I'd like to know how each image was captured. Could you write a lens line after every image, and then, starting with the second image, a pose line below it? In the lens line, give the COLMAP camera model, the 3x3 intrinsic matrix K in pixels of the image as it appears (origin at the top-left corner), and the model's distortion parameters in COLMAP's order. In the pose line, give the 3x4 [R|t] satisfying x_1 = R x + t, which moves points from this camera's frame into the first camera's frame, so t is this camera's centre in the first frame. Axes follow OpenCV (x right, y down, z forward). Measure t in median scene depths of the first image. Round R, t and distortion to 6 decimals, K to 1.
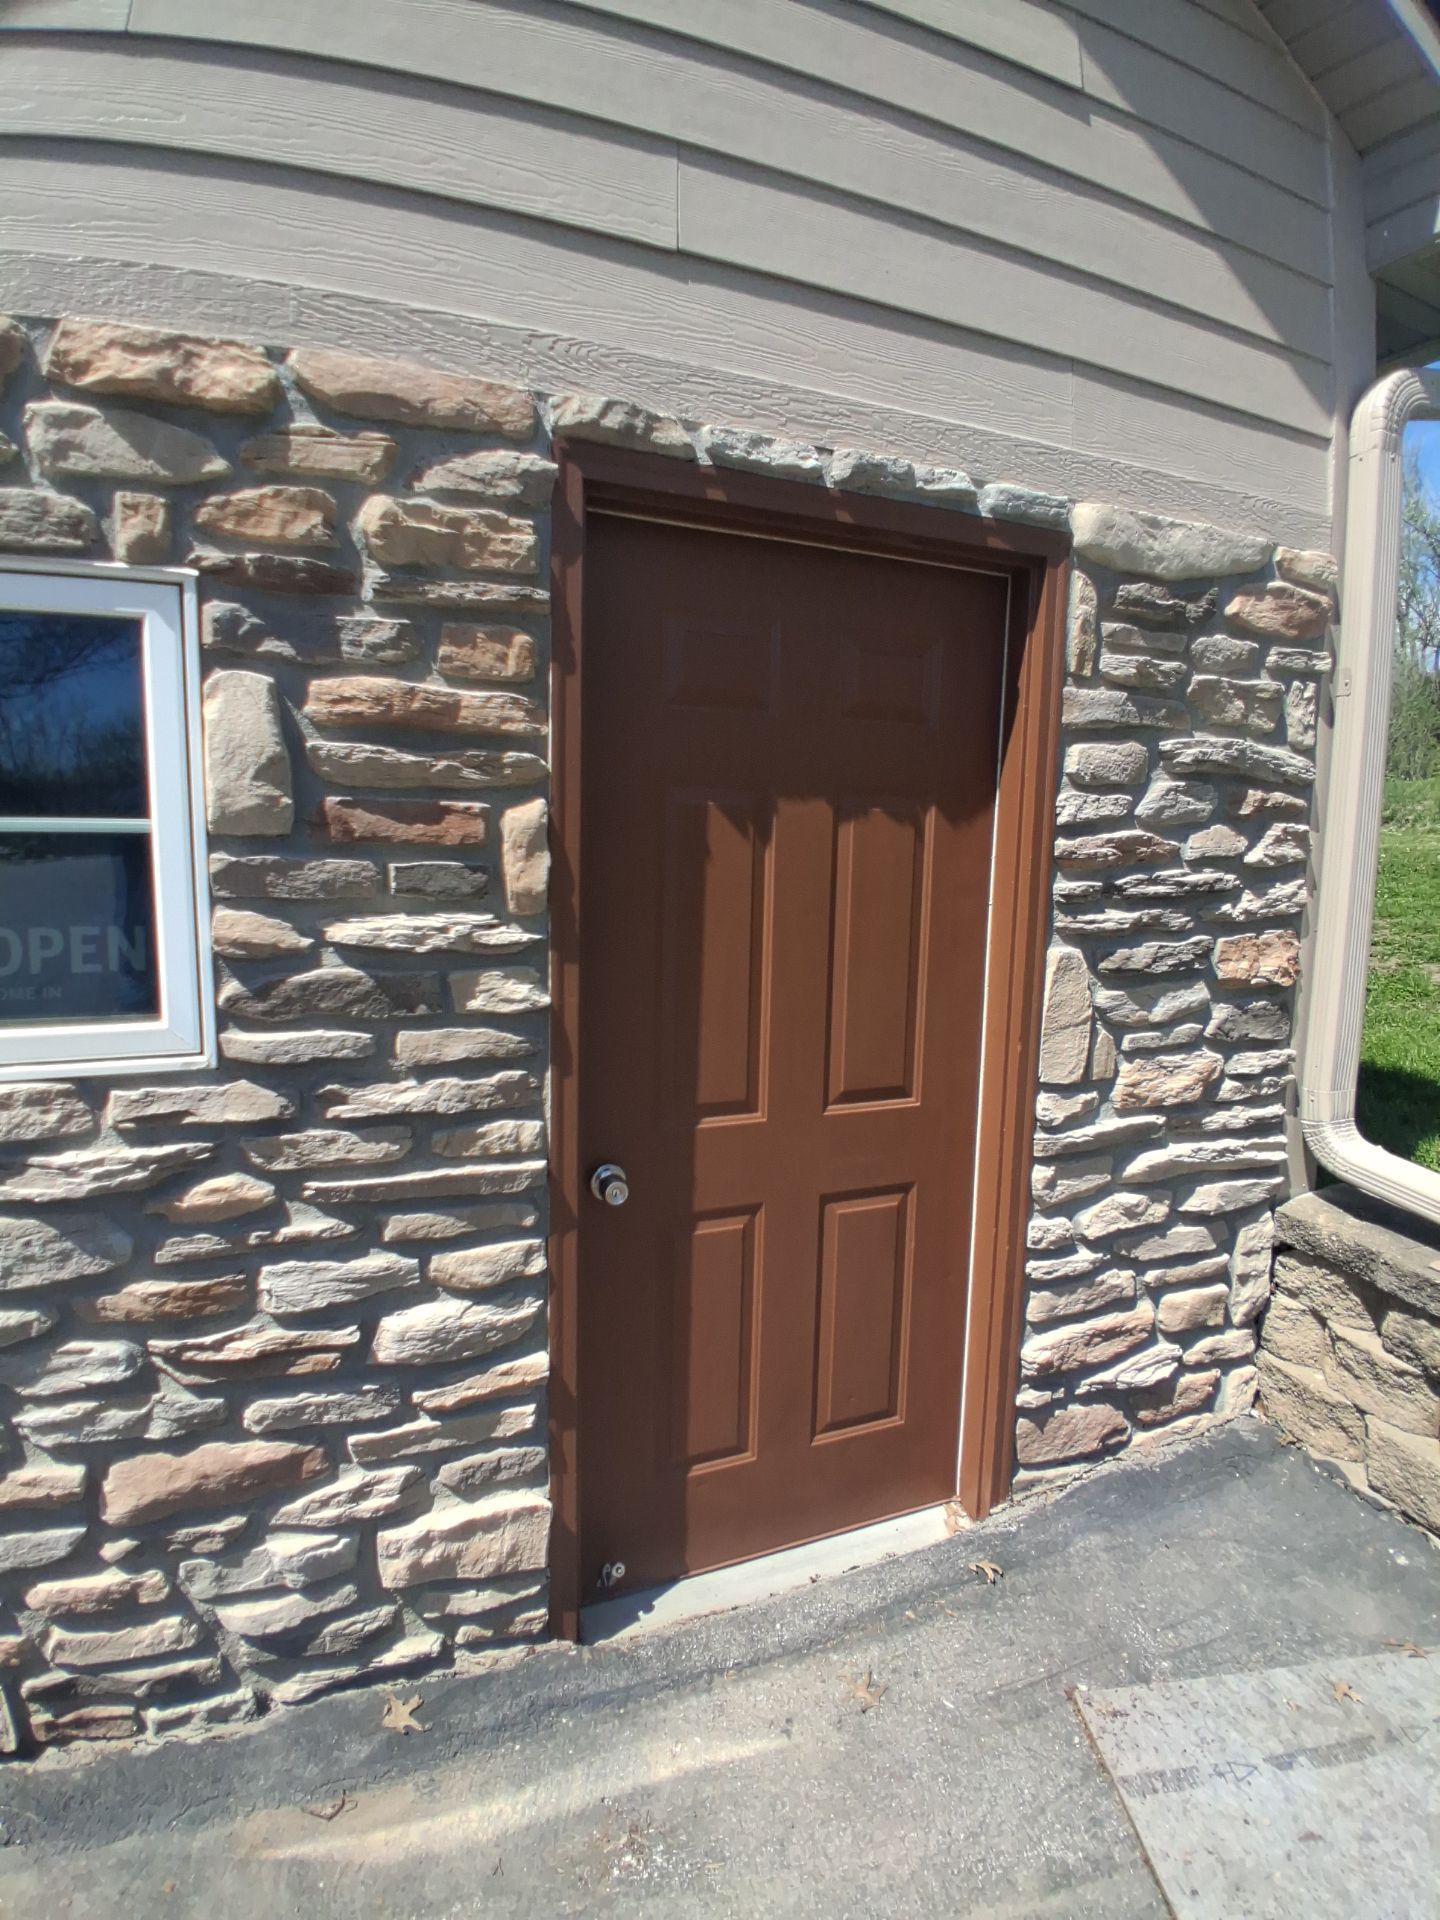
lens RADIAL K [[959.1, 0, 708.6], [0, 959.1, 962.5], [0, 0, 1]] dist [0.003908, -0.047900]
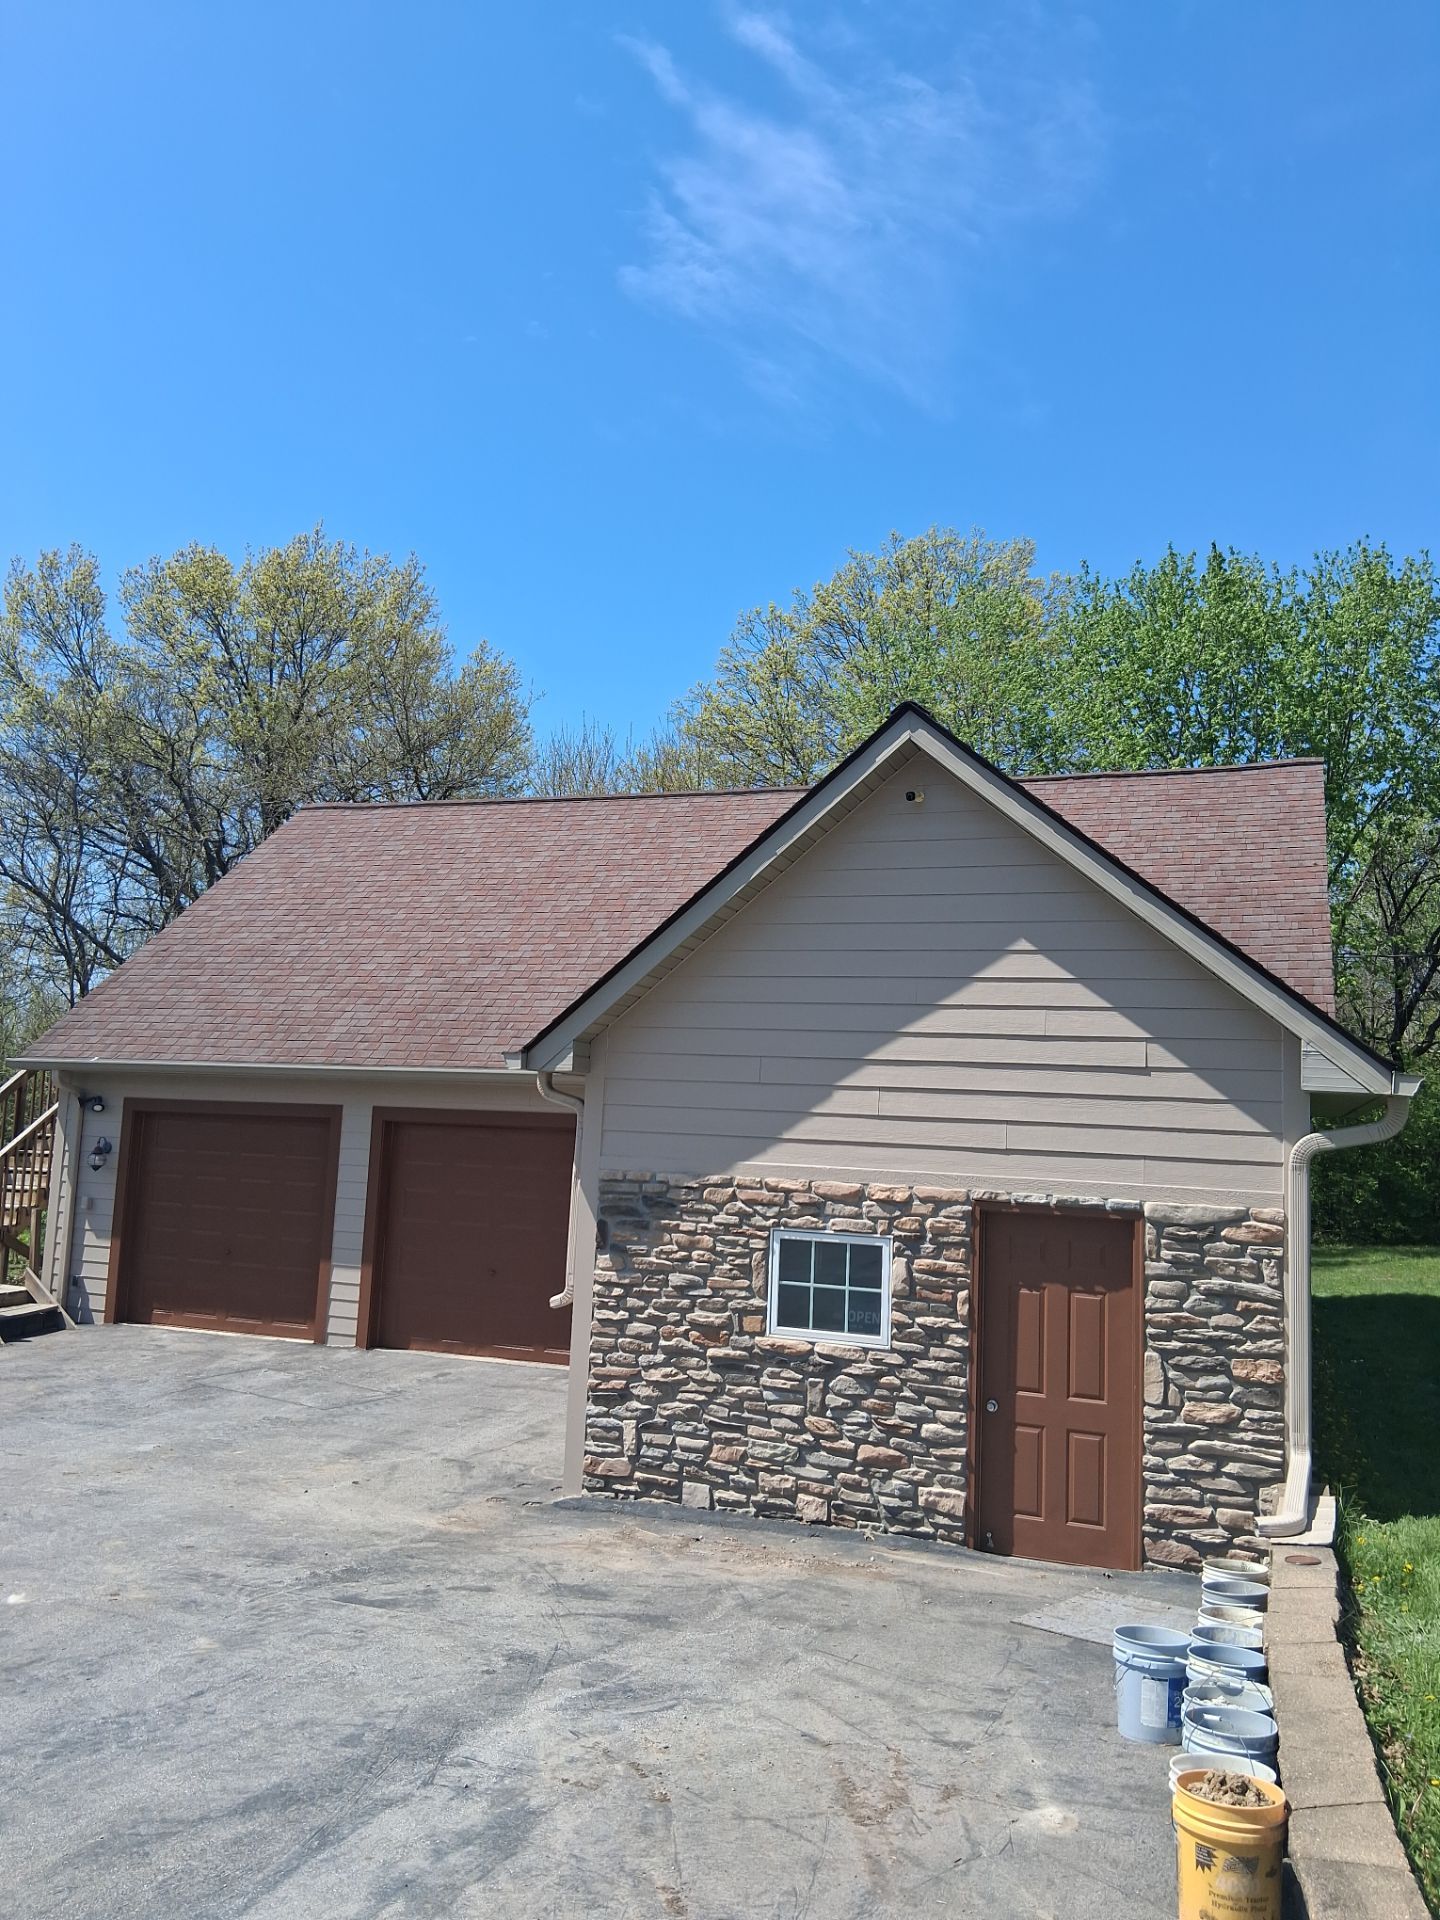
lens RADIAL K [[1462.9, 0, 735.1], [0, 1462.9, 958.5], [0, 0, 1]] dist [0.135862, -0.273636]
pose [[0.732522, -0.063605, -0.677766, 3.063932], [-0.114648, 0.969877, -0.214929, -0.075772], [0.671020, 0.235145, 0.703164, -3.889061]]
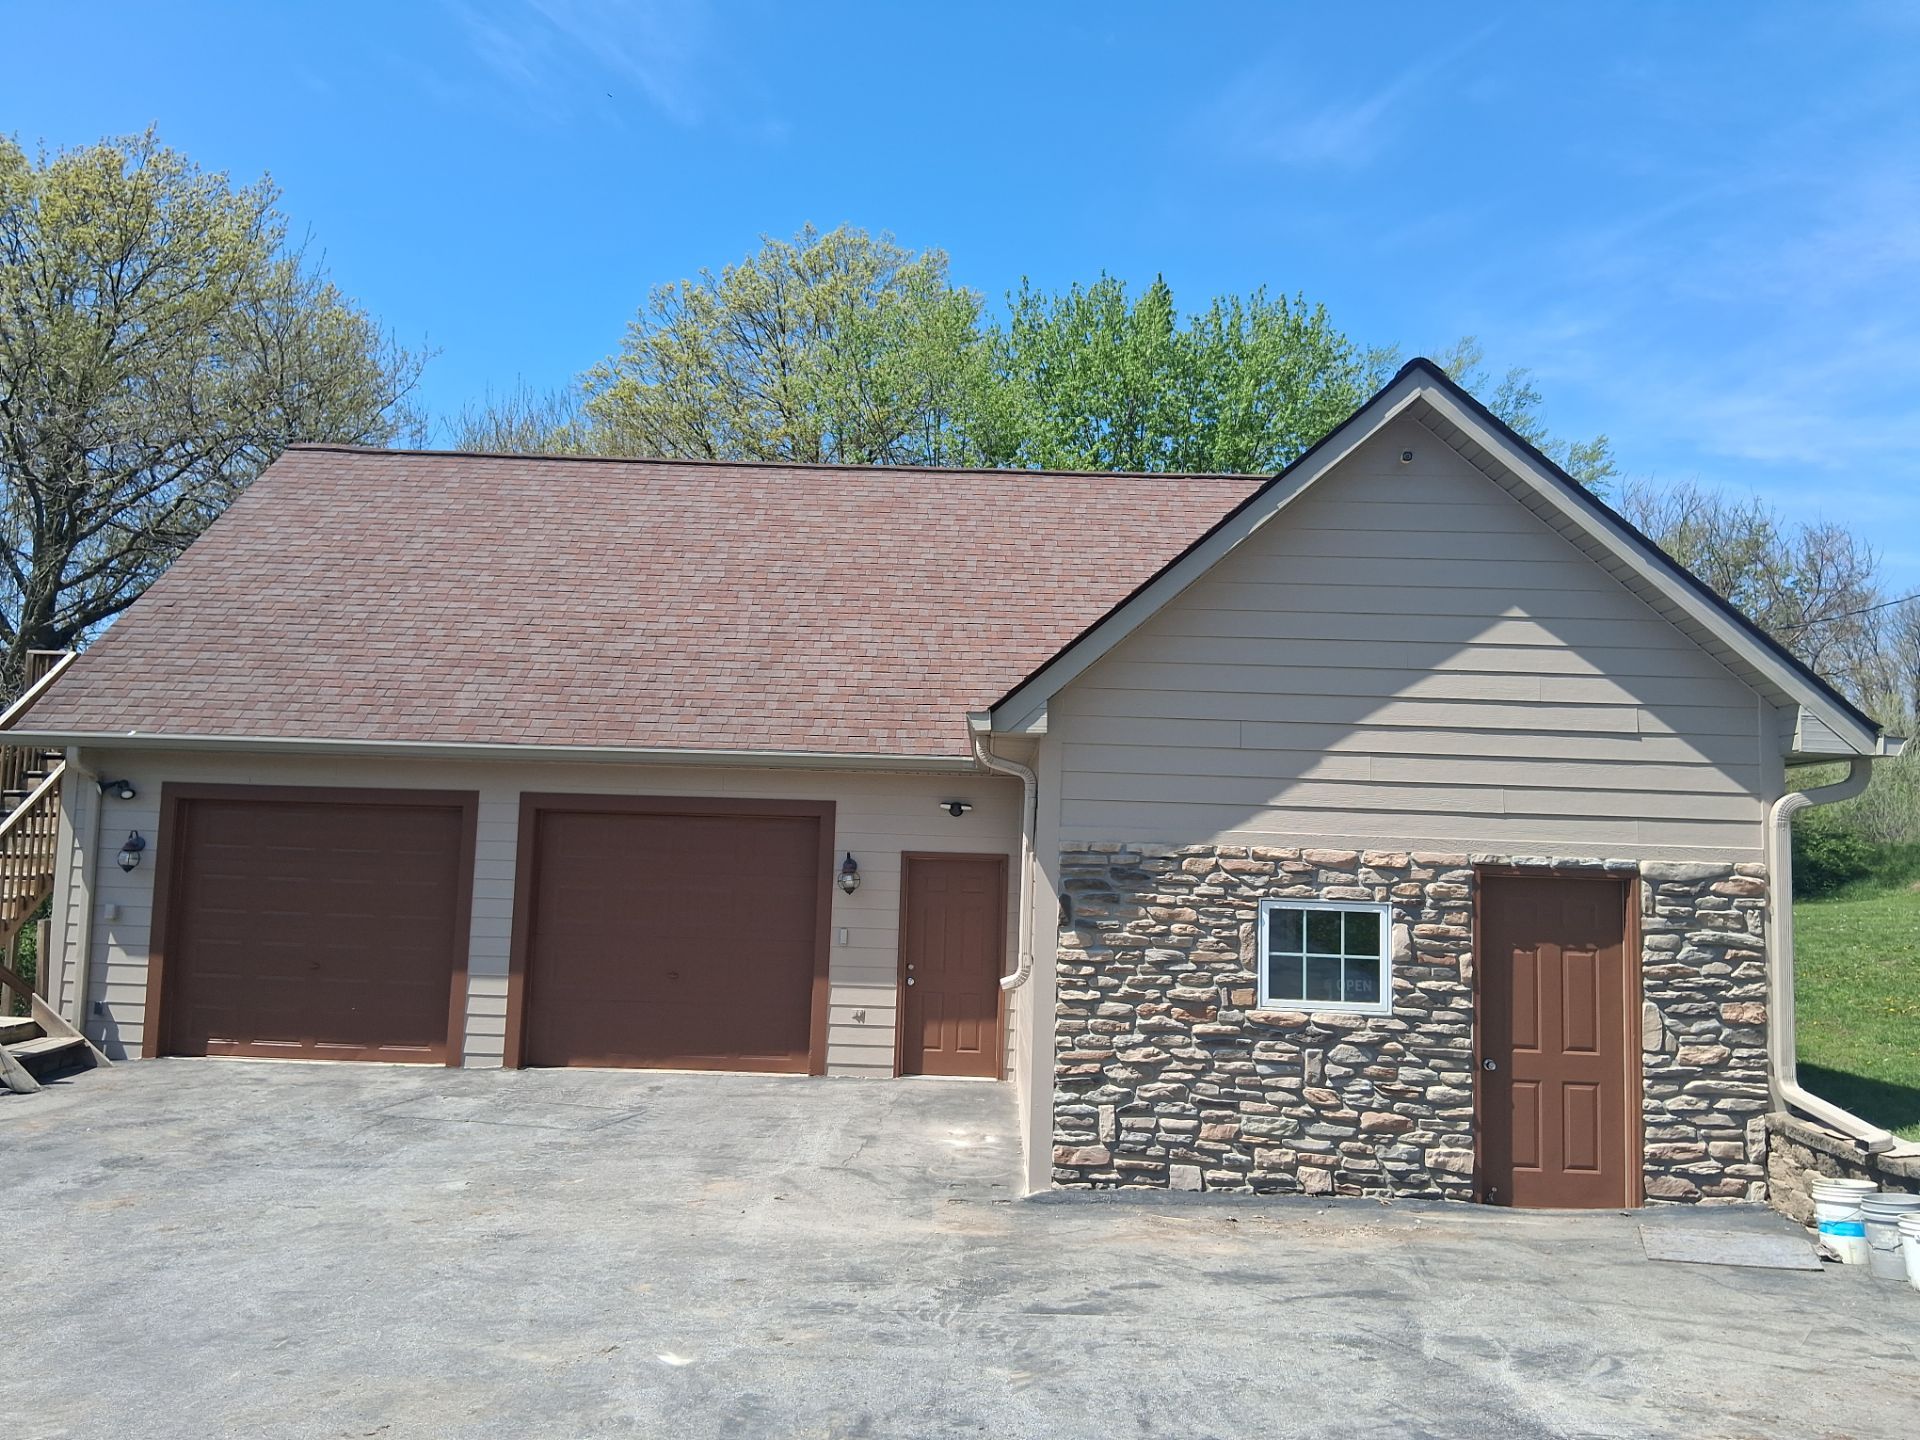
lens RADIAL K [[1462.9, 0, 963.0], [0, 1462.9, 718.1], [0, 0, 1]] dist [0.135862, -0.273636]
pose [[0.916000, -0.028846, -0.400139, 0.354325], [-0.064961, 0.973584, -0.218893, 0.331526], [0.395883, 0.226500, 0.889929, -5.060238]]
